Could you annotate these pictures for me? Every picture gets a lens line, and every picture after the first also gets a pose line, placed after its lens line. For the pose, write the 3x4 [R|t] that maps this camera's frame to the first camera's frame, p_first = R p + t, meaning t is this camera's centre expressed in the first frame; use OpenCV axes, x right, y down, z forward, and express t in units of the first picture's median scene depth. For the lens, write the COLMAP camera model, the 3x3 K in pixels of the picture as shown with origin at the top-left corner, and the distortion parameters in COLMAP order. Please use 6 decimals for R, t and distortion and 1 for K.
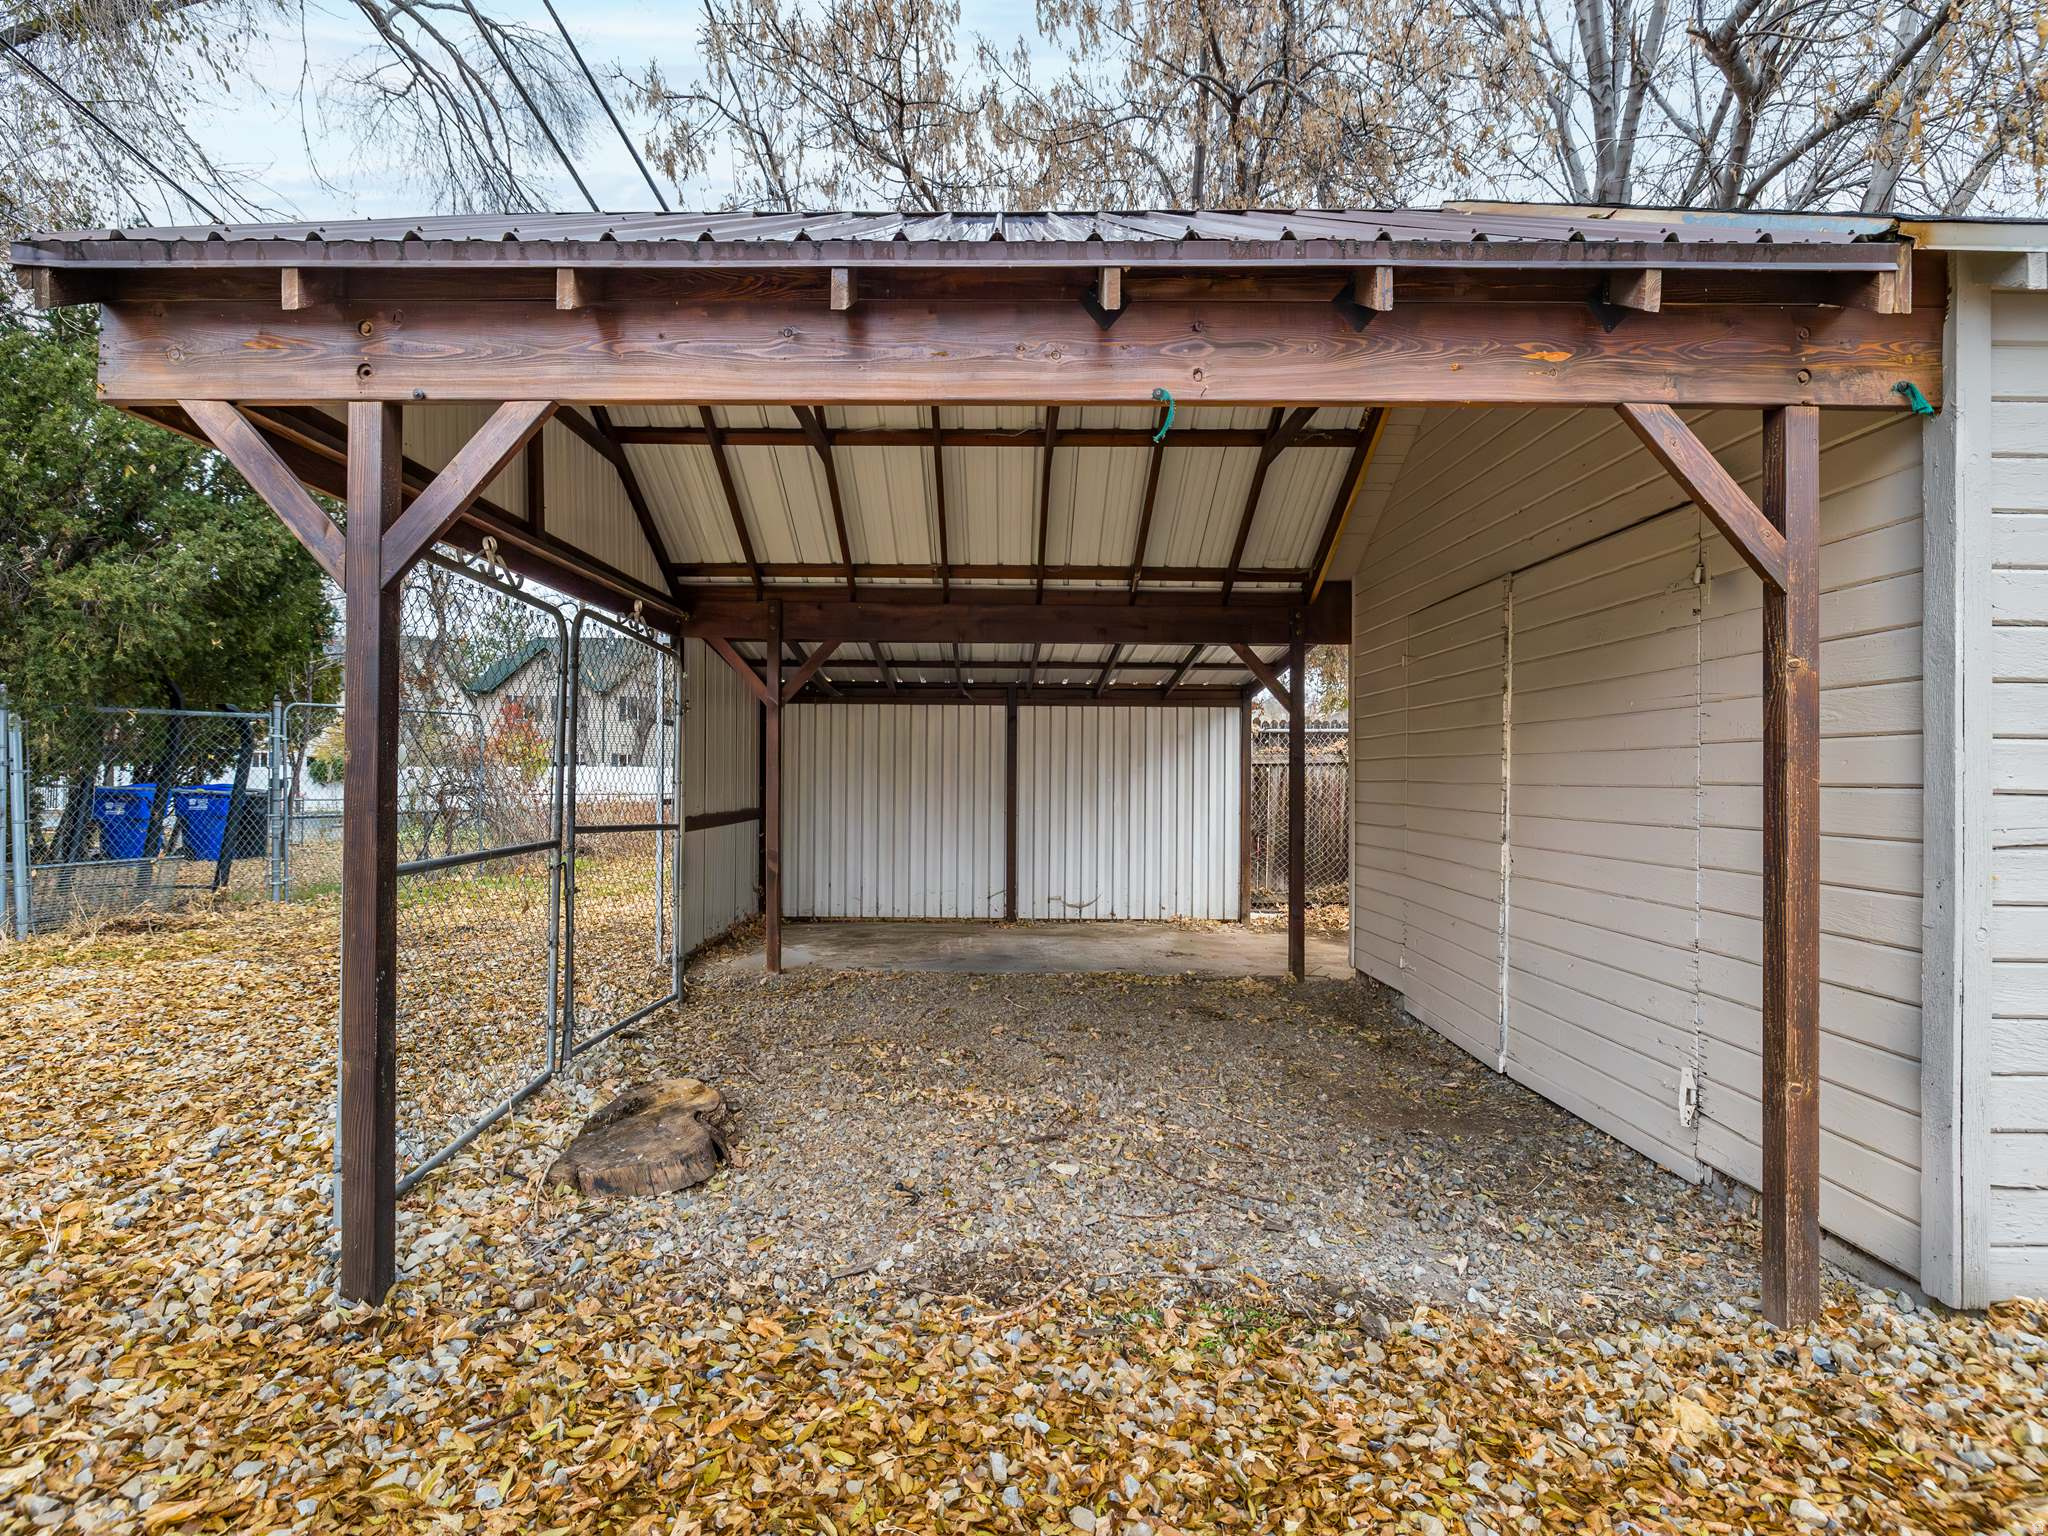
lens RADIAL K [[976.5, 0, 1024.0], [0, 976.5, 768.0], [0, 0, 1]] dist [-0.000100, -0.000005]
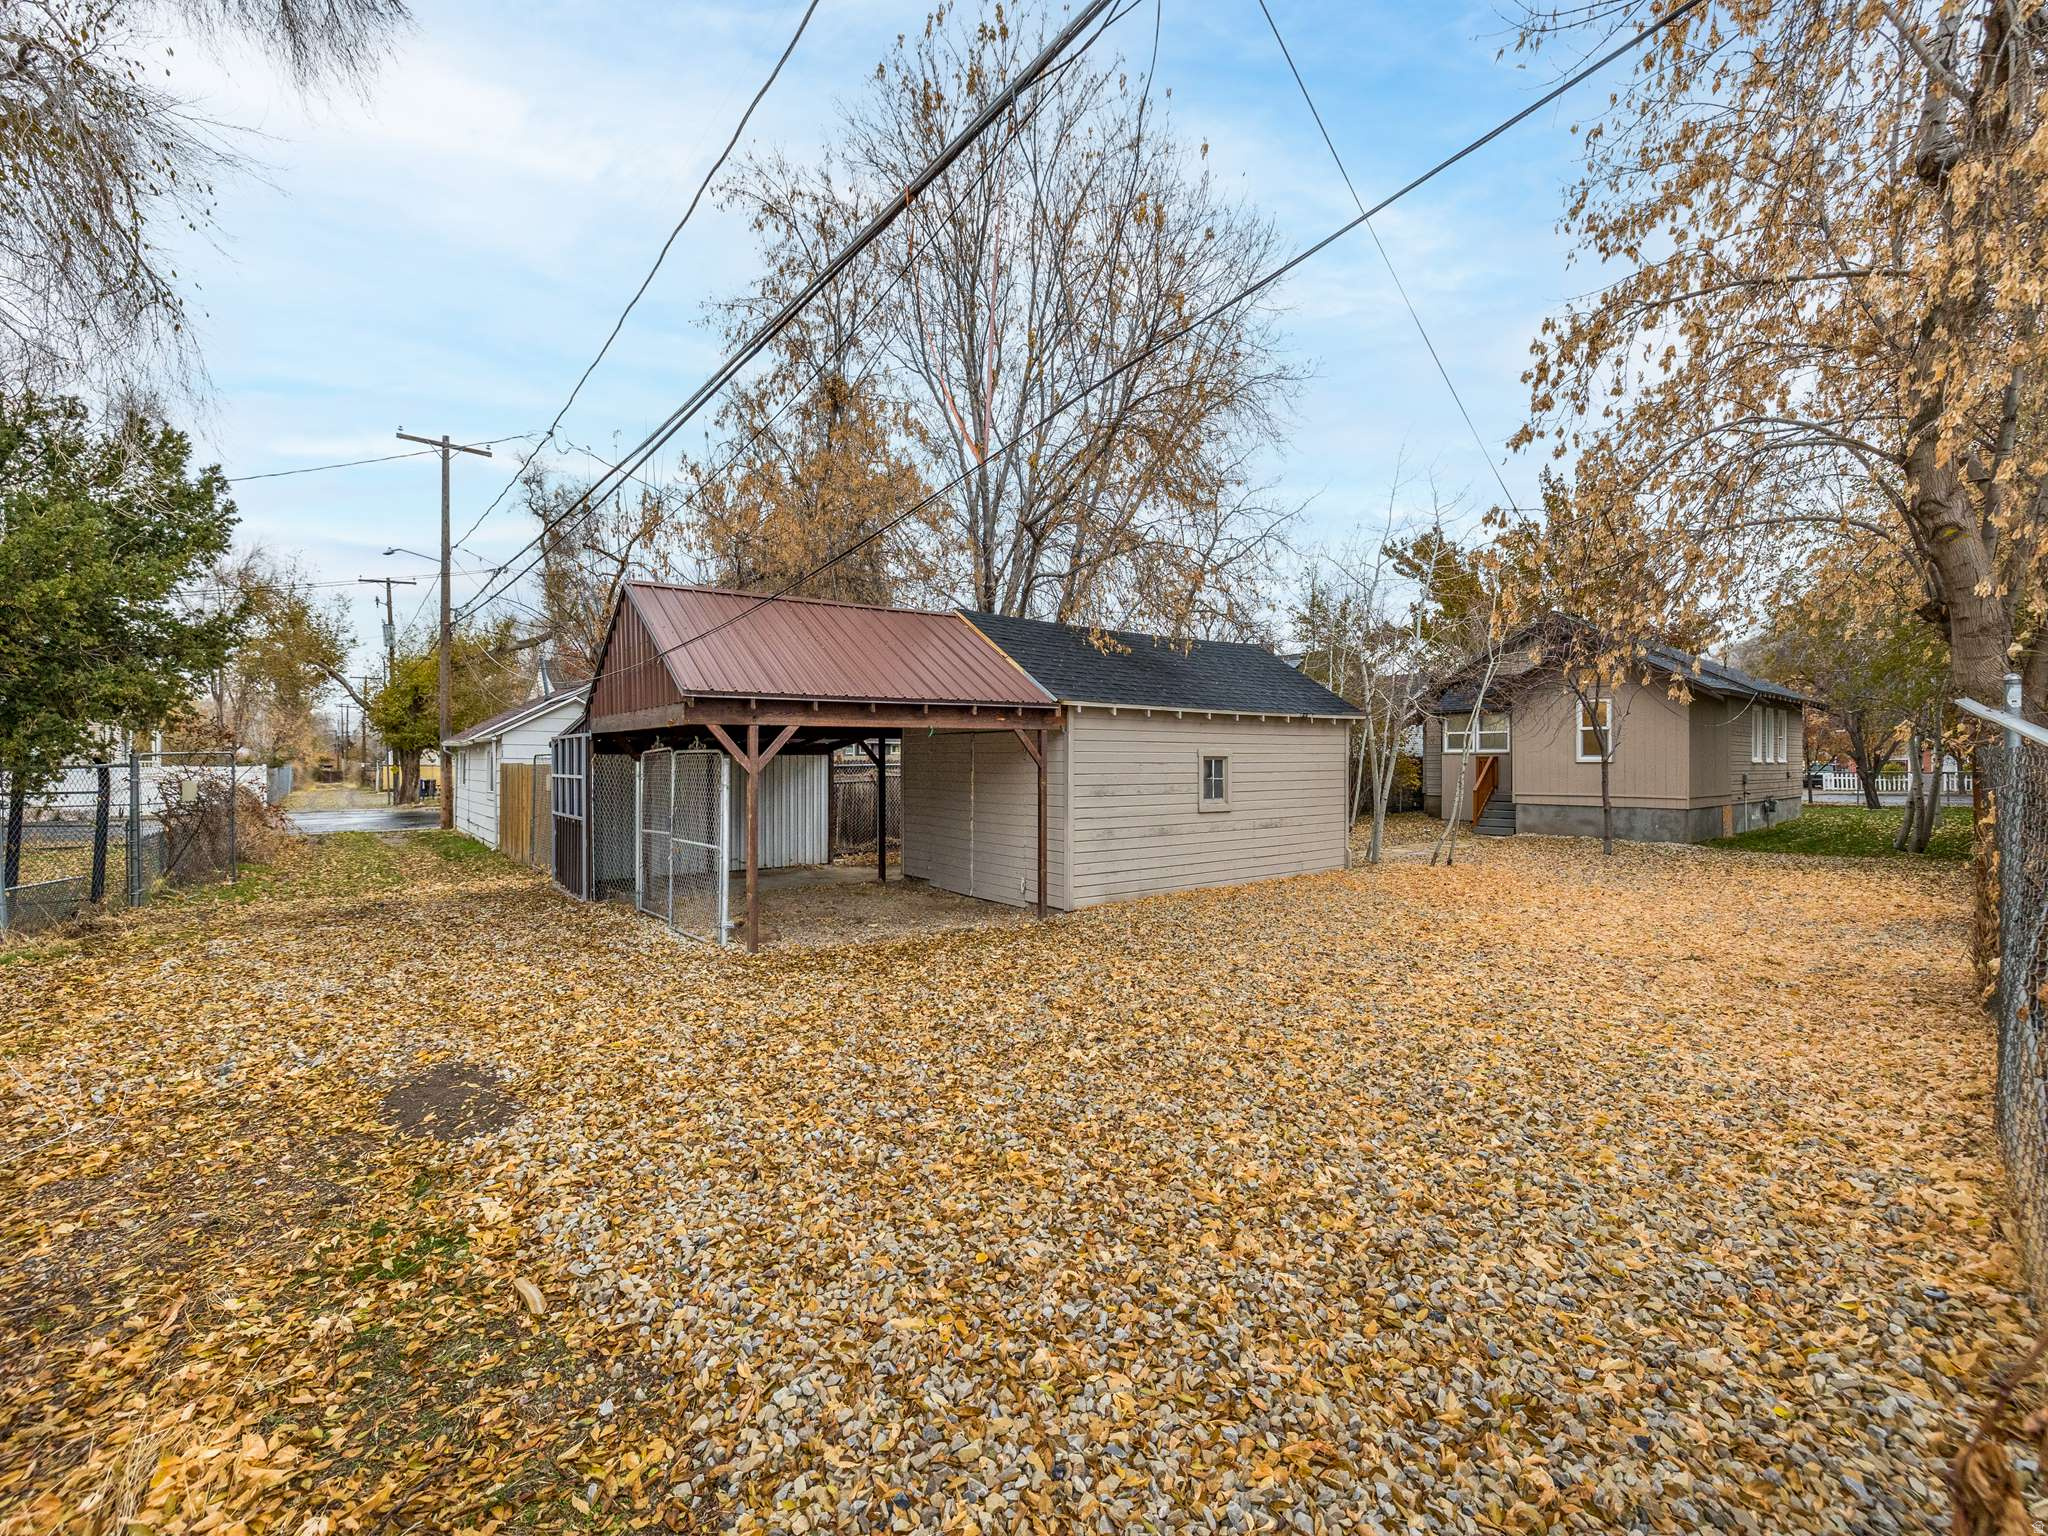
lens RADIAL K [[835.9, 0, 1024.0], [0, 835.9, 768.0], [0, 0, 1]] dist [0.000474, 0.000136]
pose [[0.819402, -0.007424, 0.573171, -1.515056], [-0.003361, 0.999837, 0.017756, -0.237080], [-0.573209, -0.016476, 0.819244, -2.136427]]
